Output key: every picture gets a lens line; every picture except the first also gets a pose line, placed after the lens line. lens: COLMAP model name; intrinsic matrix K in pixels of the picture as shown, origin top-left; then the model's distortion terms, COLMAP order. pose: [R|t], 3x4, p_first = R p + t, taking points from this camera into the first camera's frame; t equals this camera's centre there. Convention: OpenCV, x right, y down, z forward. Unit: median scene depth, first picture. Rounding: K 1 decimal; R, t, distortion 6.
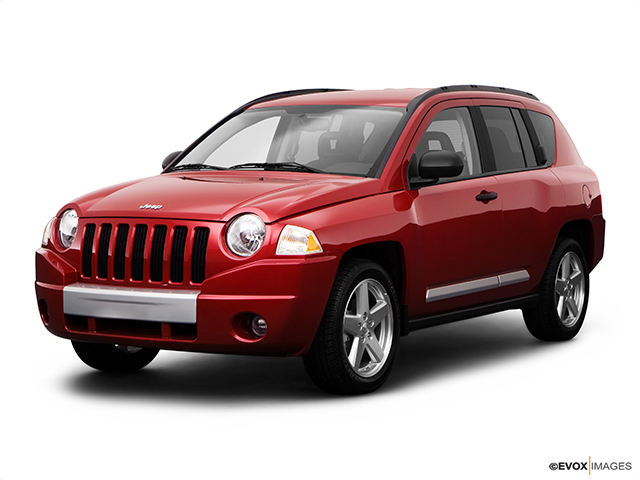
lens RADIAL K [[1406.2, 0, 316.0], [0, 1406.2, 244.9], [0, 0, 1]] dist [0.134048, 0.000000]
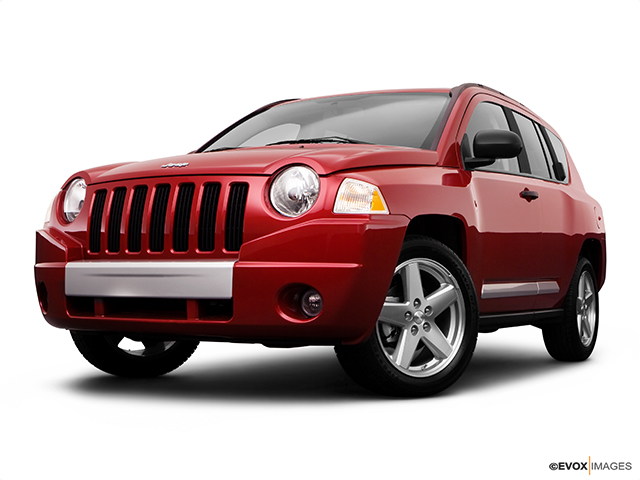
lens RADIAL K [[991.3, 0, 321.7], [0, 991.3, 238.2], [0, 0, 1]] dist [-0.049956, 0.000000]
pose [[0.998250, 0.012360, 0.057826, -0.062676], [-0.006280, 0.994540, -0.104171, 0.073668], [-0.058798, 0.103625, 0.992877, 0.413009]]
